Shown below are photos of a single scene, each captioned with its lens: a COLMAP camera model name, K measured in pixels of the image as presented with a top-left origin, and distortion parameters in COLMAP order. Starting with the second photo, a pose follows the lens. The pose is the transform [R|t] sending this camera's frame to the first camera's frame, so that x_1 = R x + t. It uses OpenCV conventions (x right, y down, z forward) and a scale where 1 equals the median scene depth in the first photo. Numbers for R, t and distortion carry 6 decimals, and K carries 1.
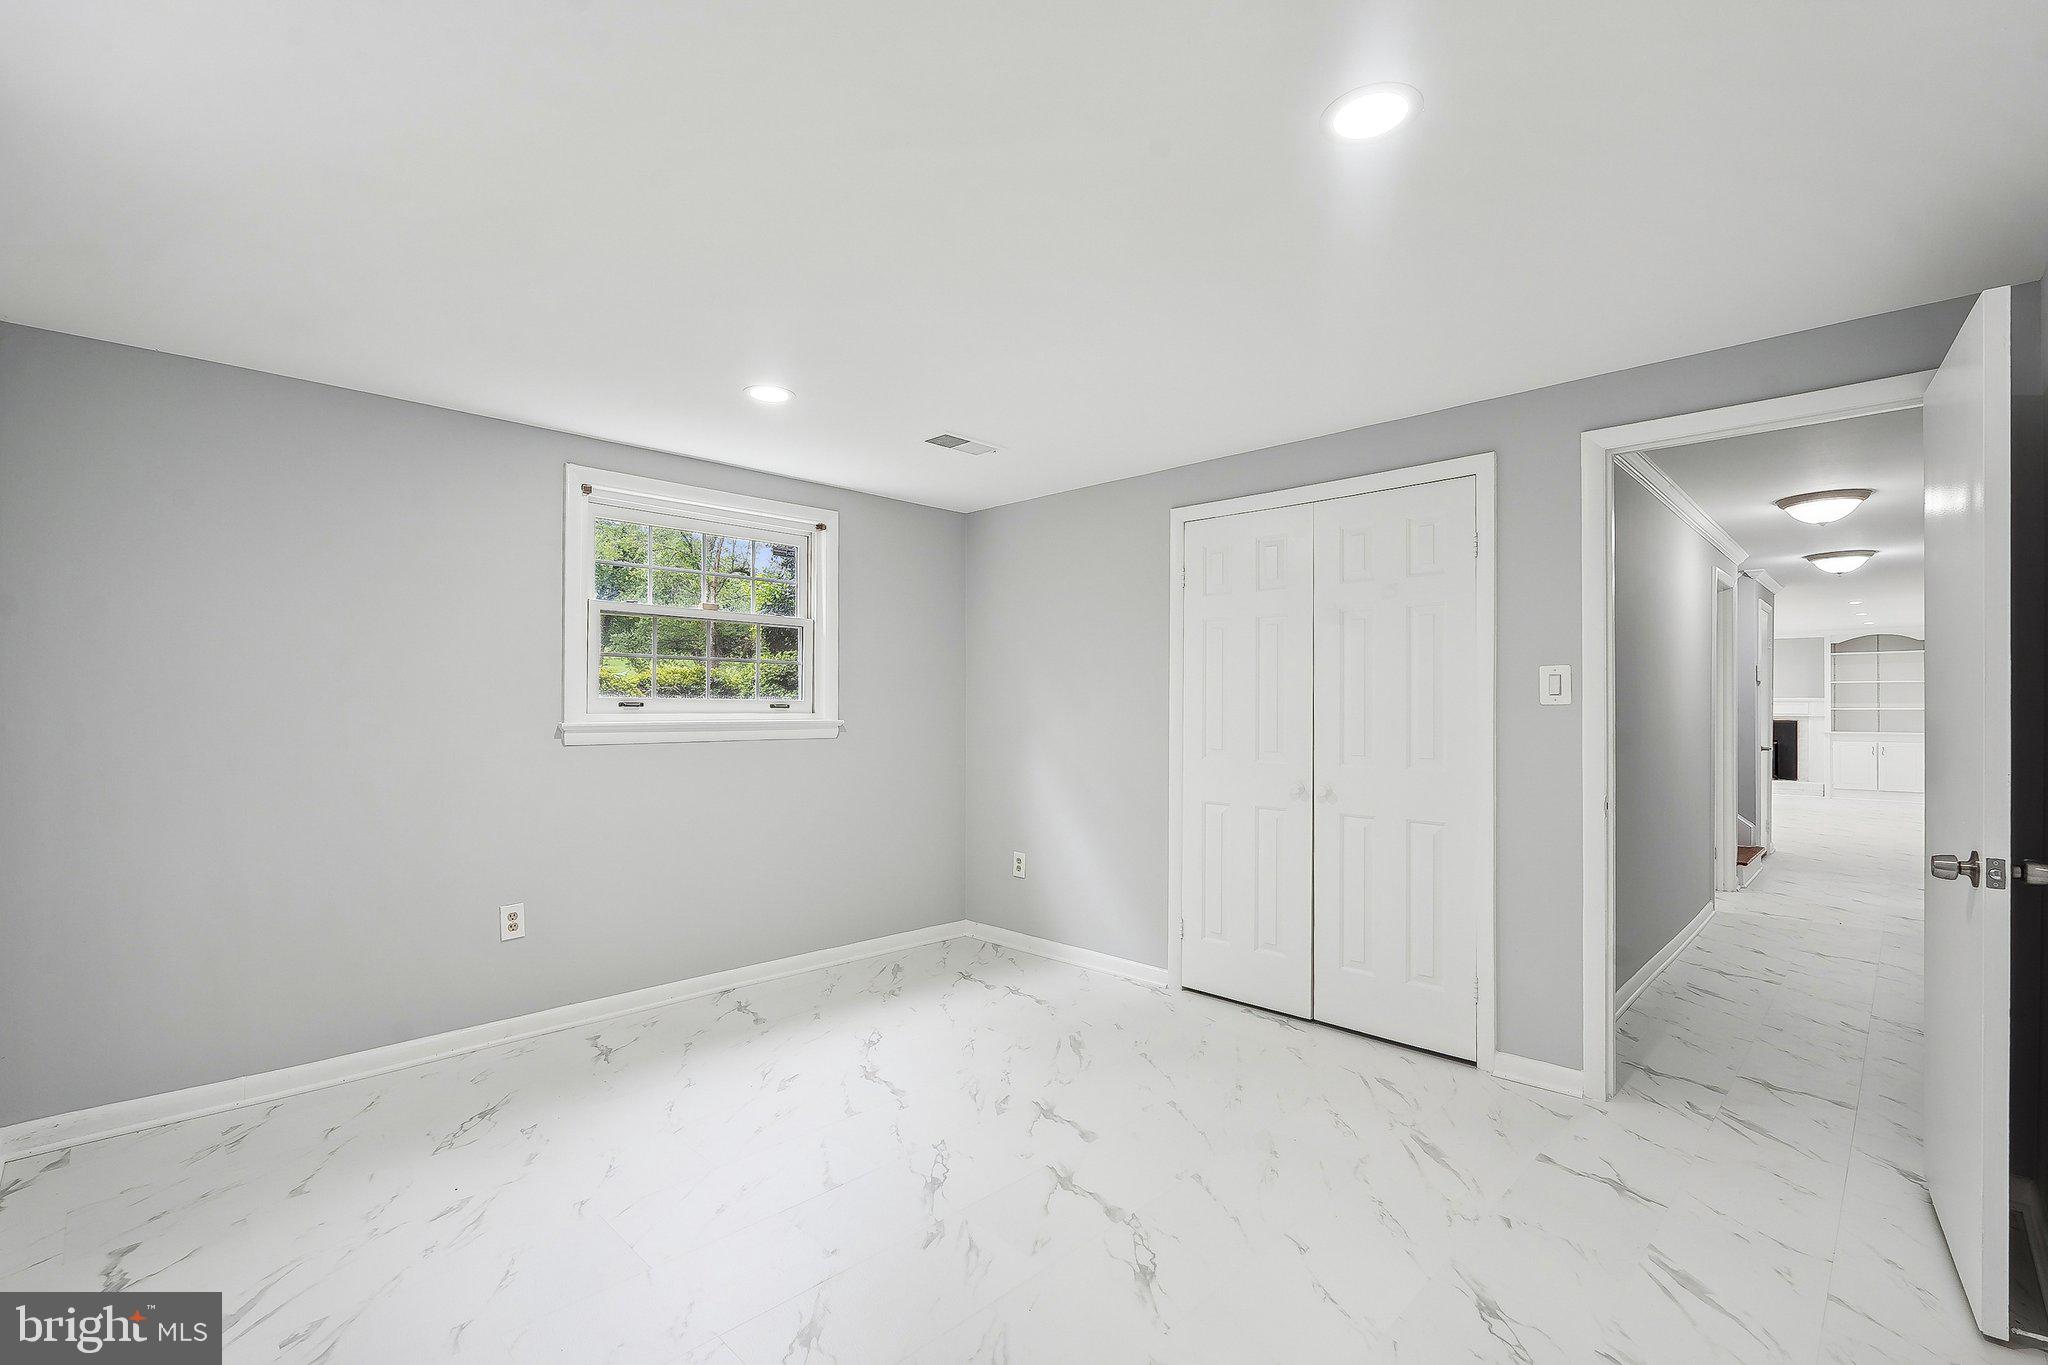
lens RADIAL K [[911.0, 0, 1034.8], [0, 911.0, 687.5], [0, 0, 1]] dist [0.010685, 0.000070]
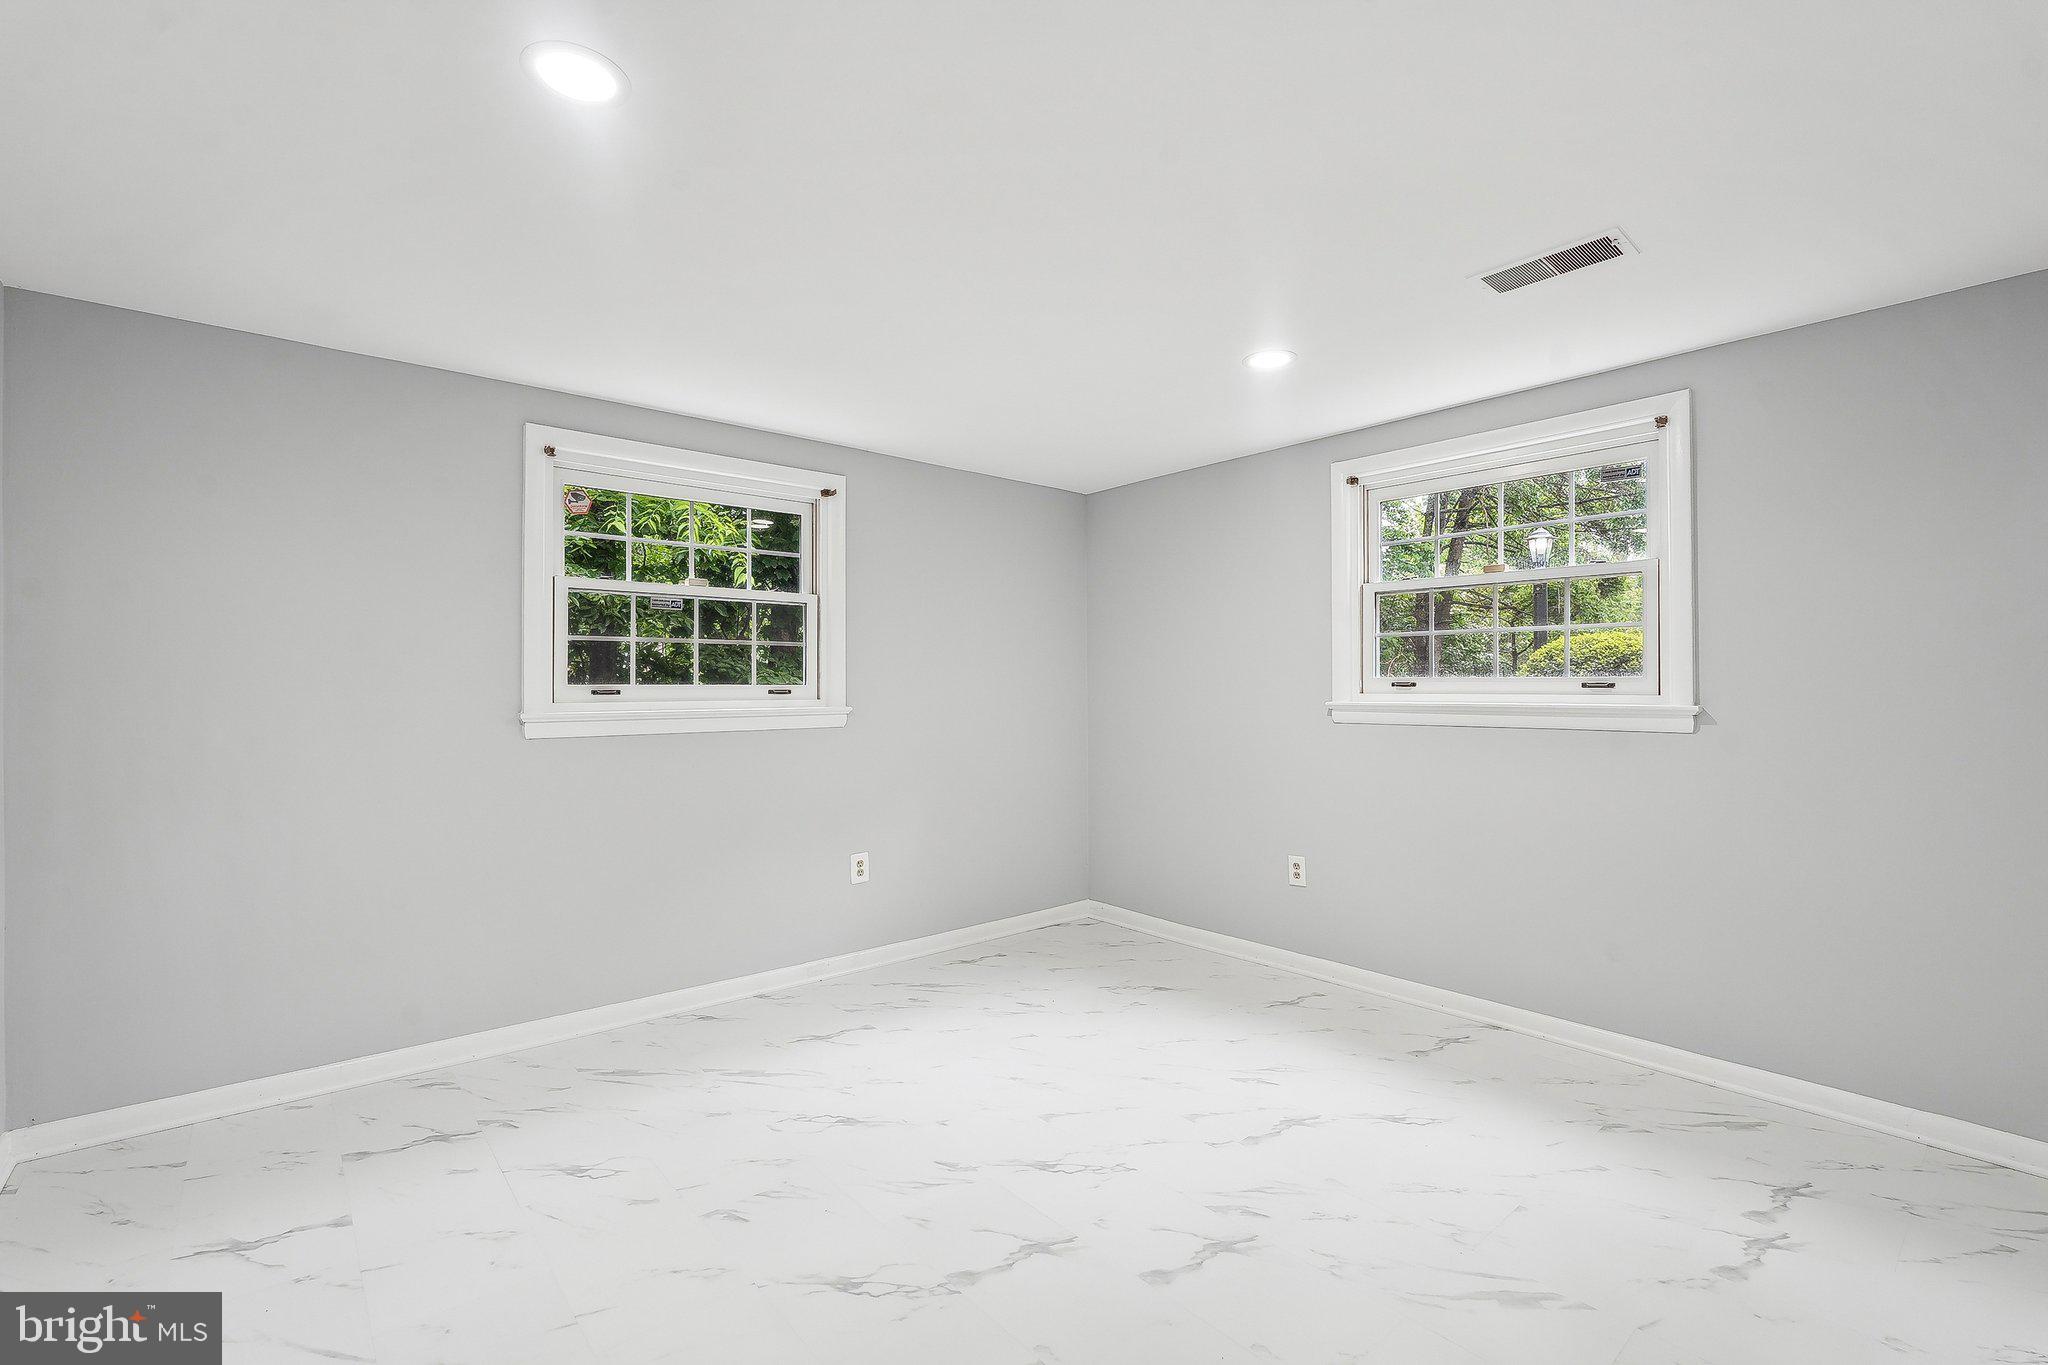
lens RADIAL K [[911.0, 0, 1034.8], [0, 911.0, 687.5], [0, 0, 1]] dist [0.010685, 0.000070]
pose [[-0.082895, -0.005473, -0.996543, 0.550010], [0.020907, 0.999755, -0.007230, 0.019972], [0.996339, -0.021434, -0.082760, 0.677660]]
